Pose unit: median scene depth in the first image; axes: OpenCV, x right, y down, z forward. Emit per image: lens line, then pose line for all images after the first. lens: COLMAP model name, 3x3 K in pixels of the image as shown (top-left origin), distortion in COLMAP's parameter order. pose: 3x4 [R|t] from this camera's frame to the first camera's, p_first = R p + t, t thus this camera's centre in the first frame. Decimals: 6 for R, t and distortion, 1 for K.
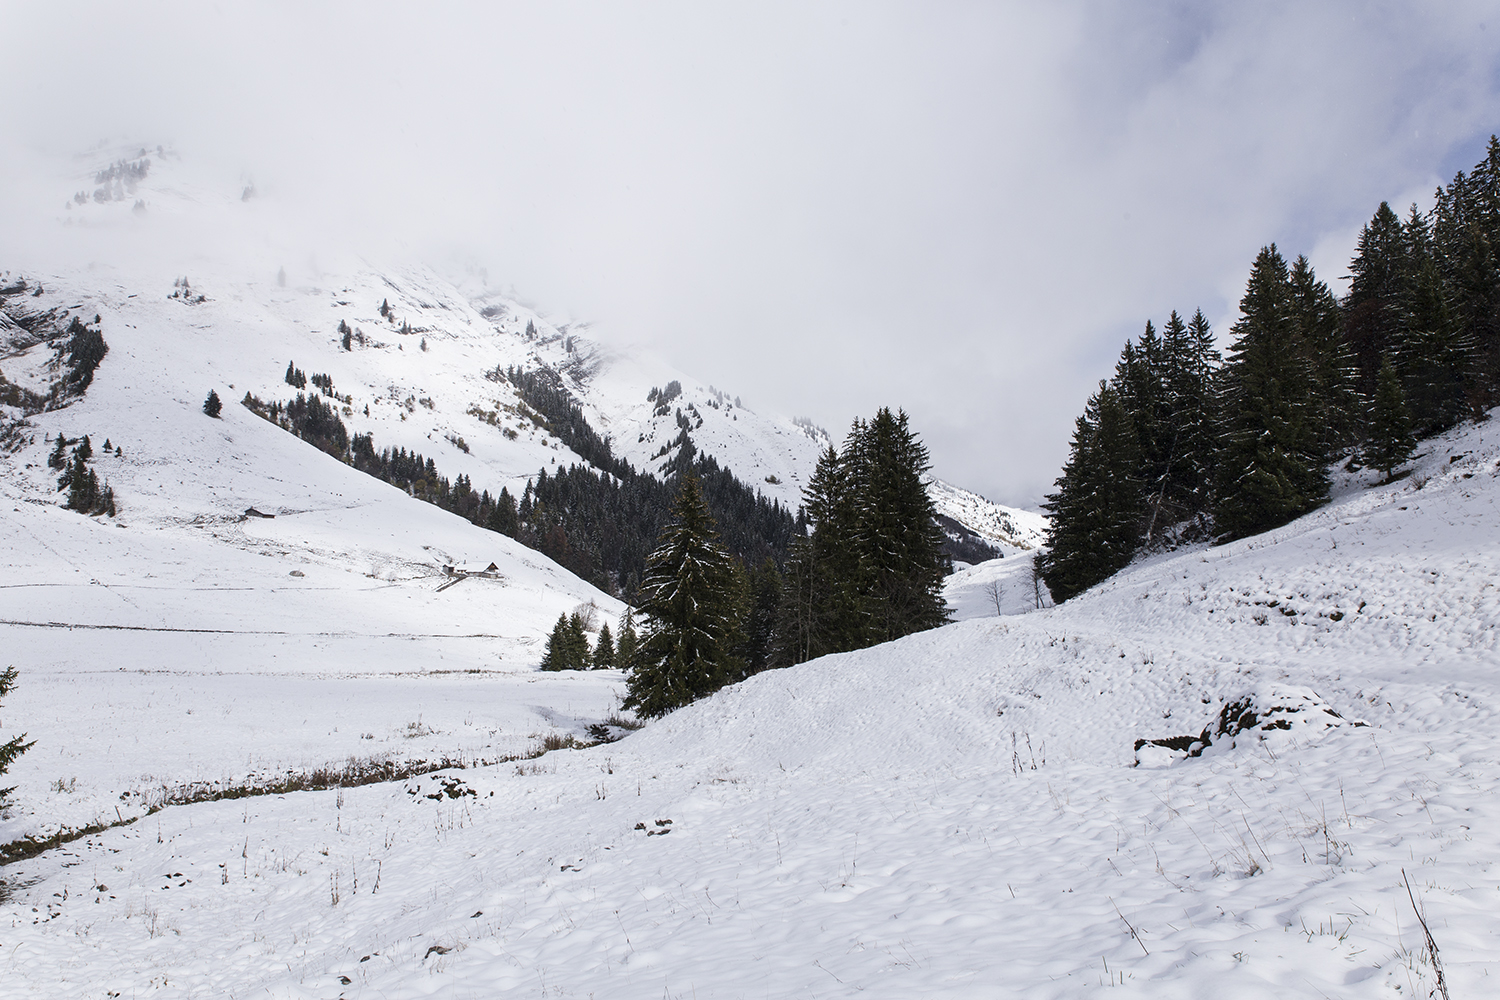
lens RADIAL K [[1005.2, 0, 751.8], [0, 1005.2, 495.0], [0, 0, 1]] dist [-0.009090, -0.013694]
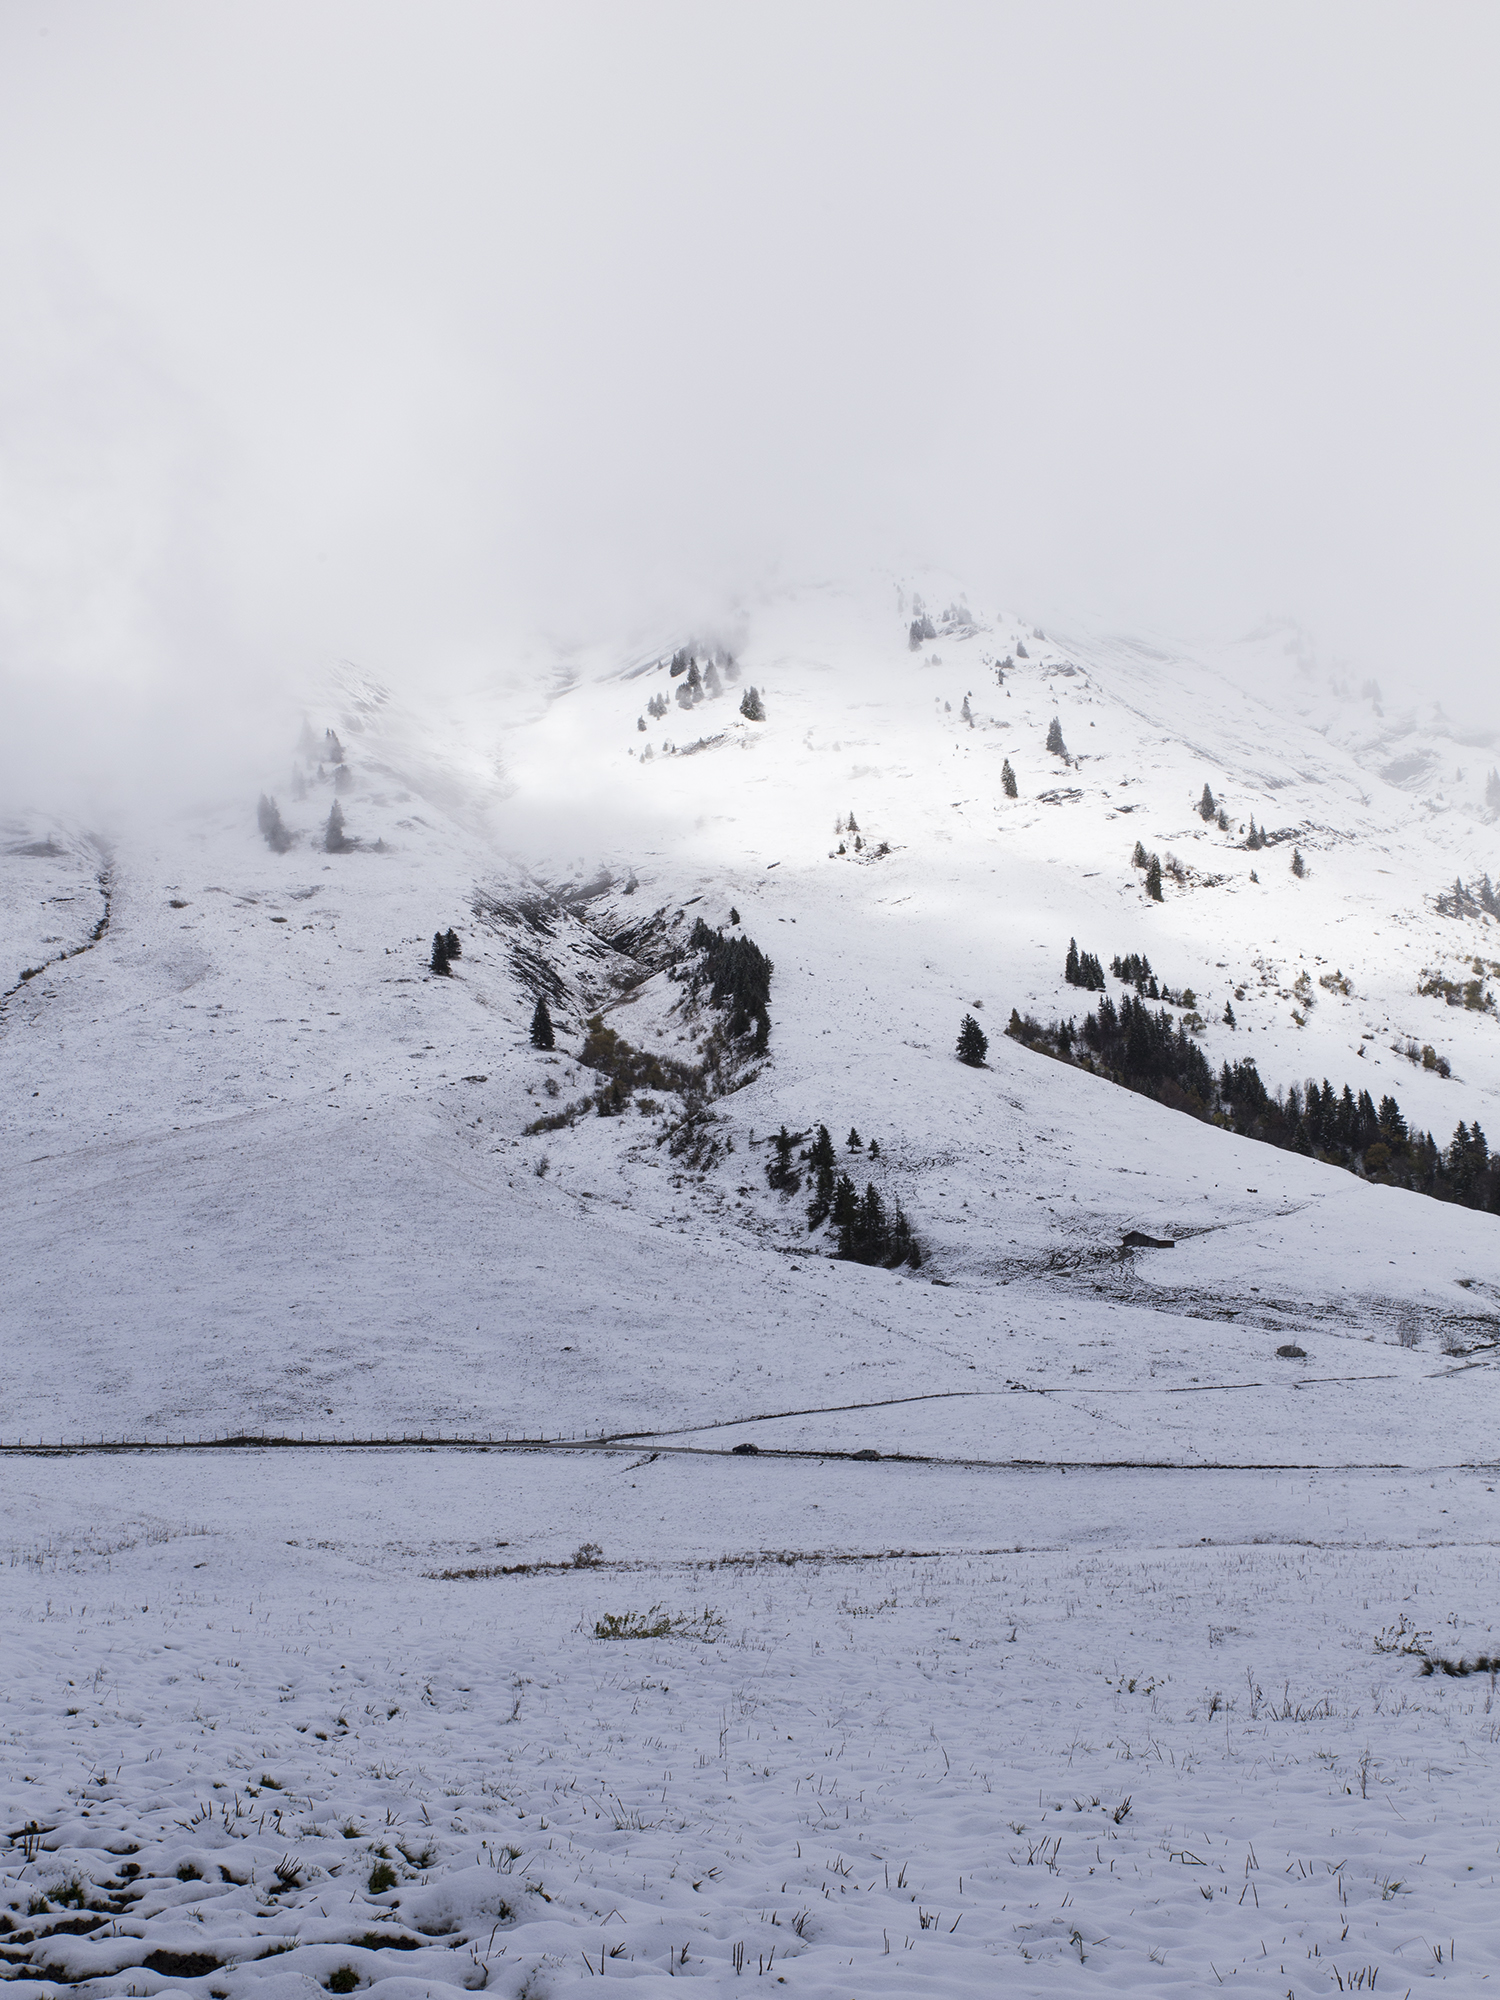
lens RADIAL K [[2165.9, 0, 763.9], [0, 2165.9, 1152.4], [0, 0, 1]] dist [0.008987, 0.000000]
pose [[0.861690, -0.102800, -0.496913, -0.061650], [0.099636, 0.994478, -0.032957, -0.005485], [0.497557, -0.021112, 0.867174, -0.036130]]
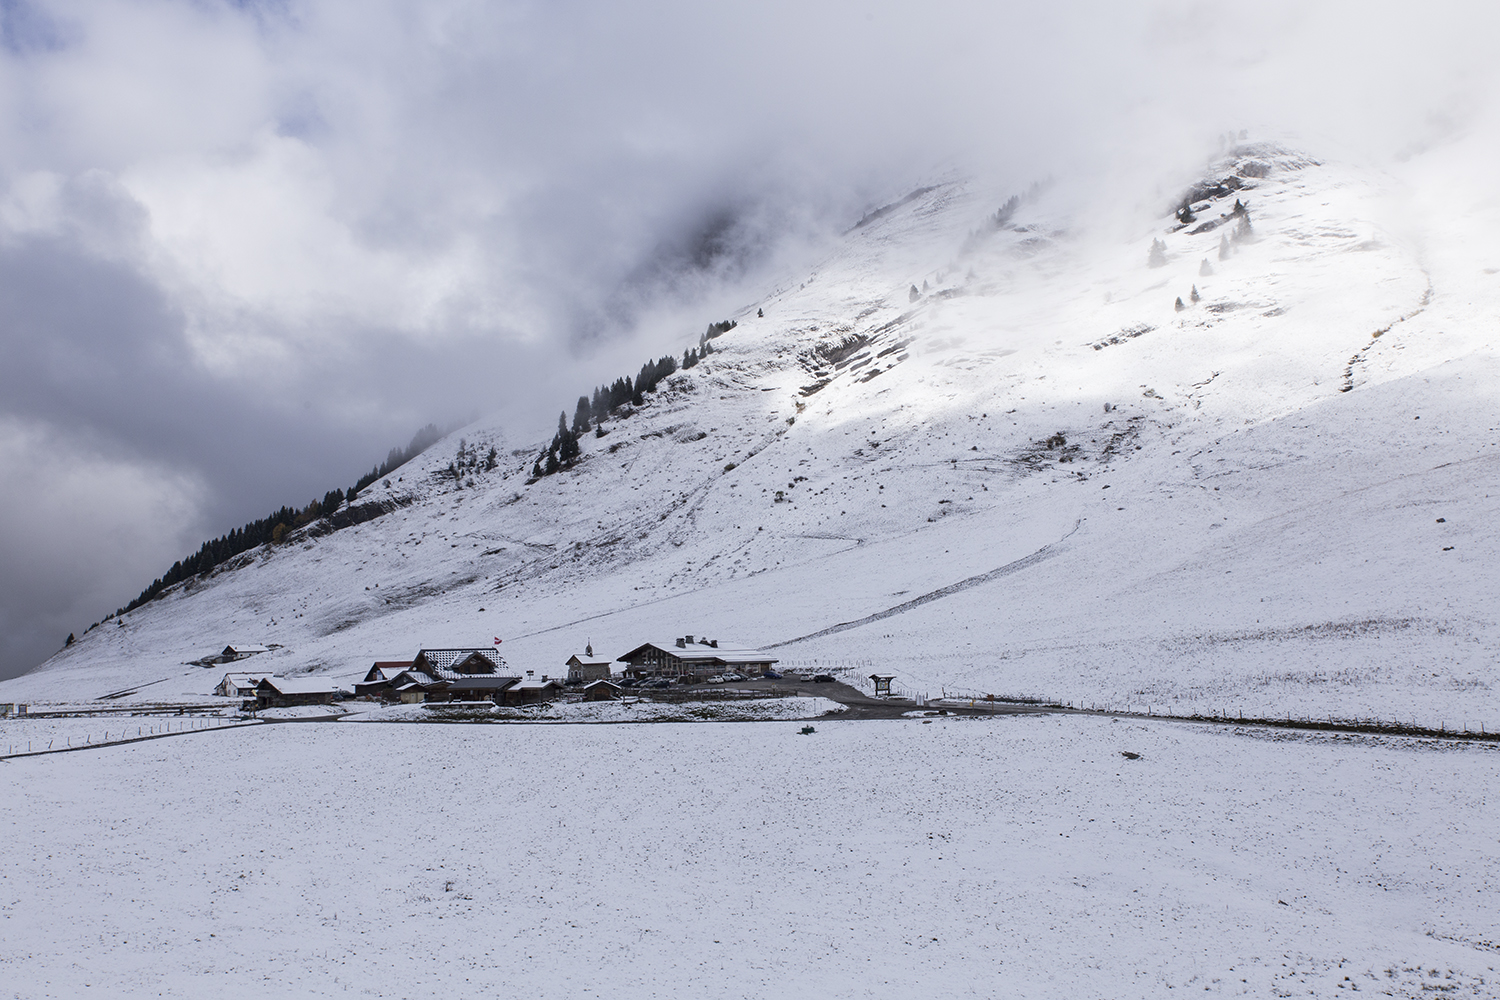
lens RADIAL K [[1378.6, 0, 771.3], [0, 1378.6, 498.5], [0, 0, 1]] dist [0.009407, 0.000000]
pose [[0.361407, -0.118107, -0.924897, -0.241366], [0.082201, 0.992119, -0.094571, -0.008609], [0.928777, -0.041849, 0.368268, 0.026960]]
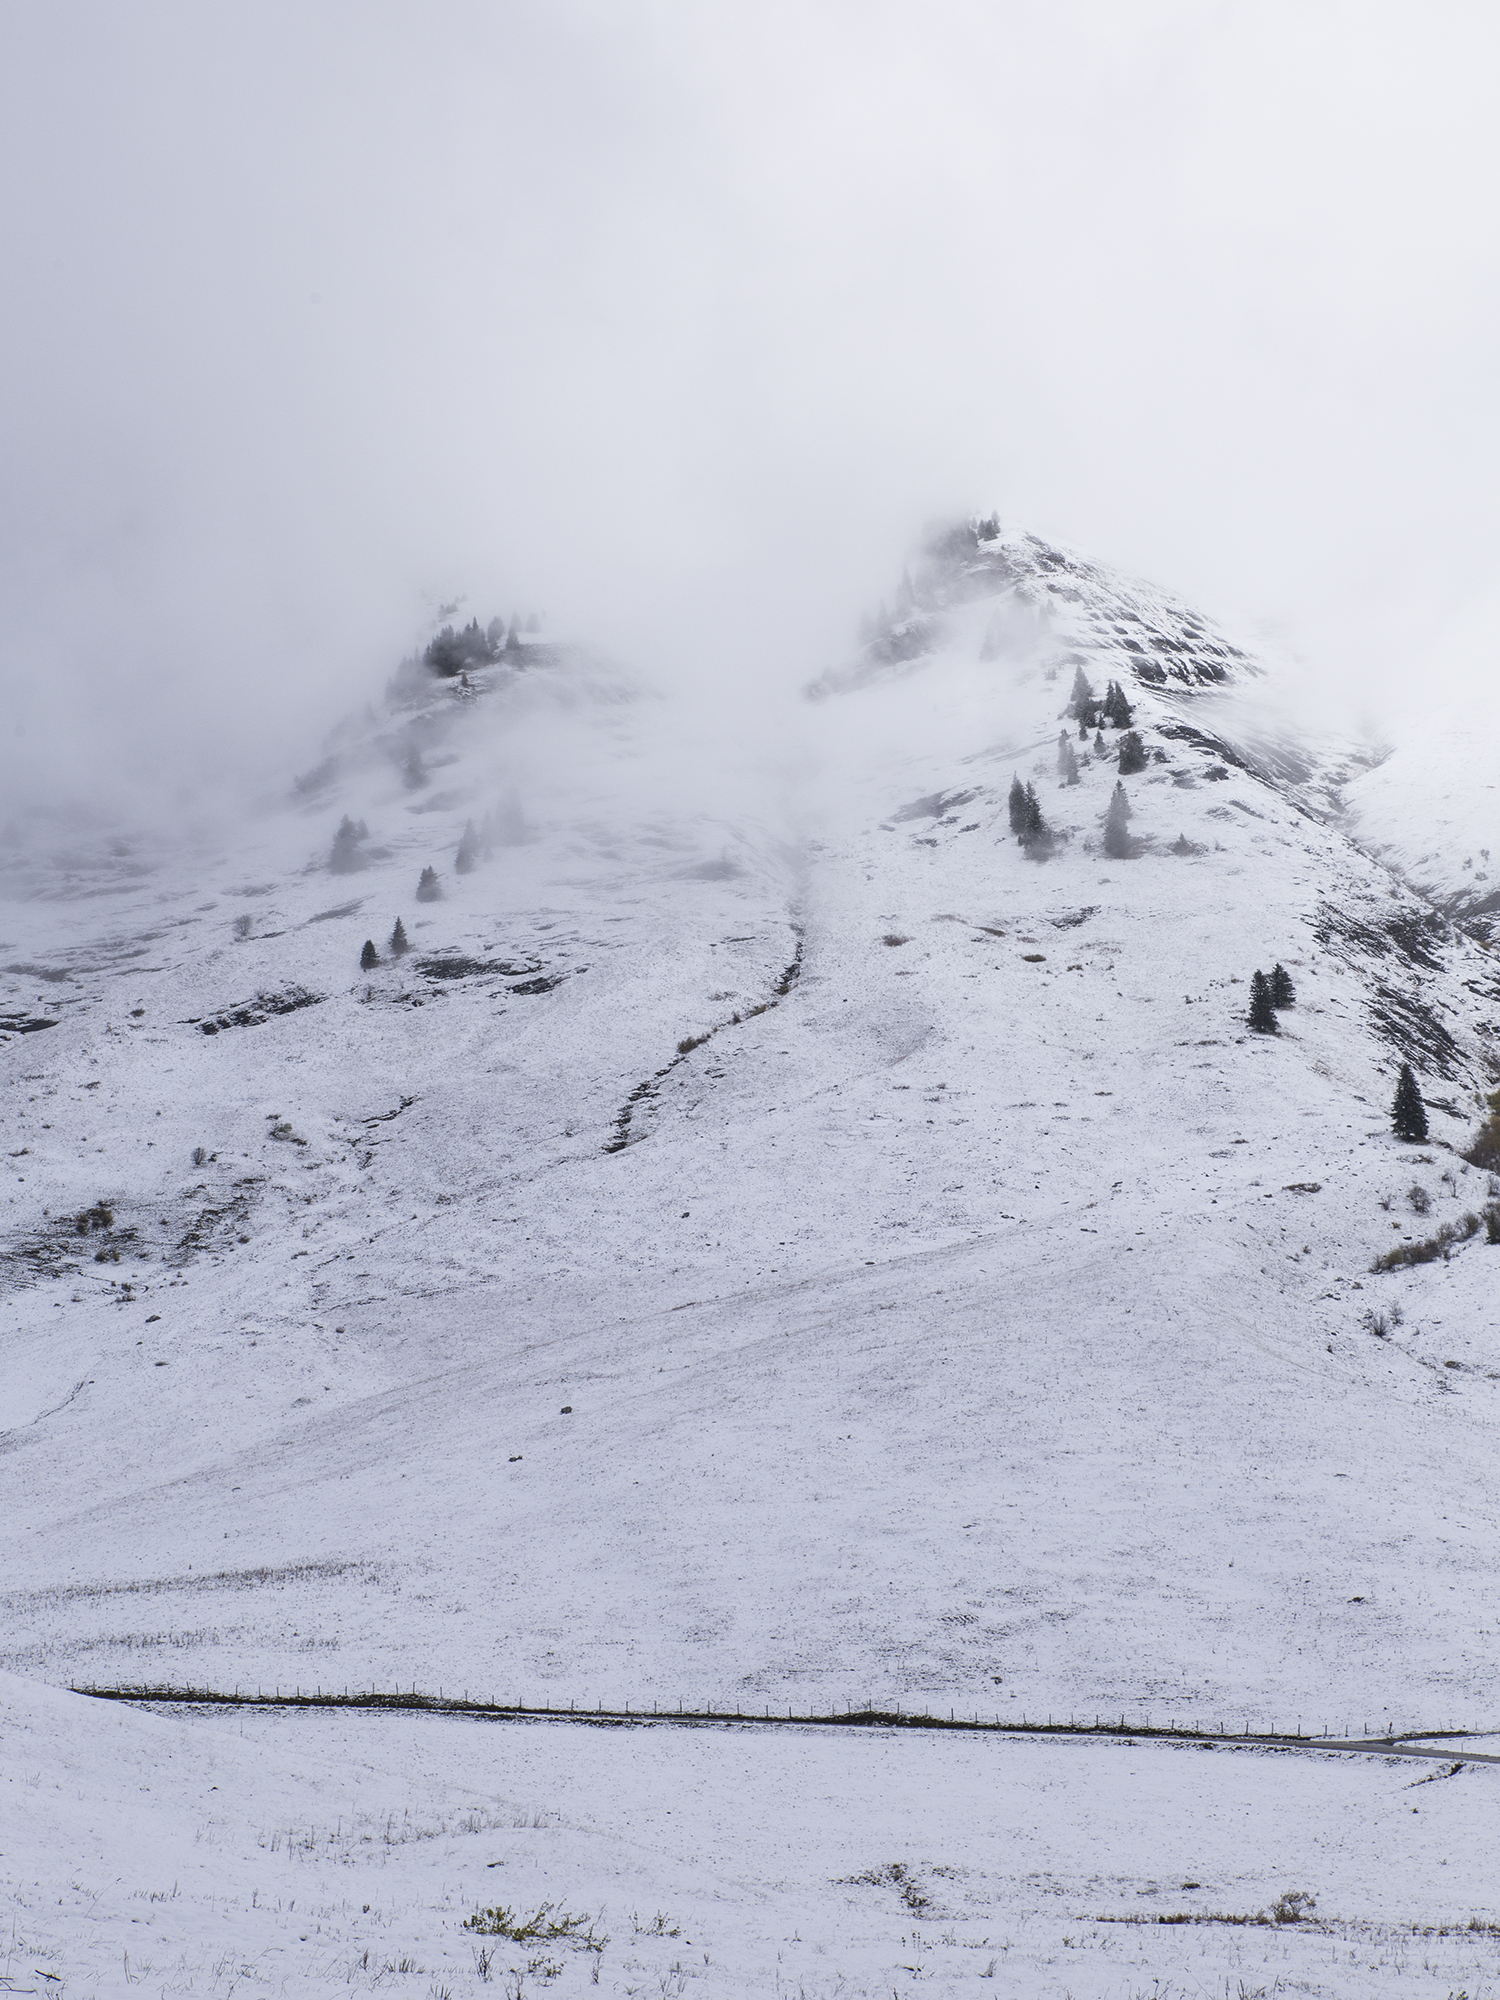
lens RADIAL K [[3267.8, 0, 746.8], [0, 3267.8, 860.7], [0, 0, 1]] dist [-0.031430, 0.000000]
pose [[0.656795, -0.197500, -0.727746, -0.028828], [0.080520, 0.977943, -0.192729, -0.003790], [0.749758, 0.067985, 0.658211, -0.036465]]
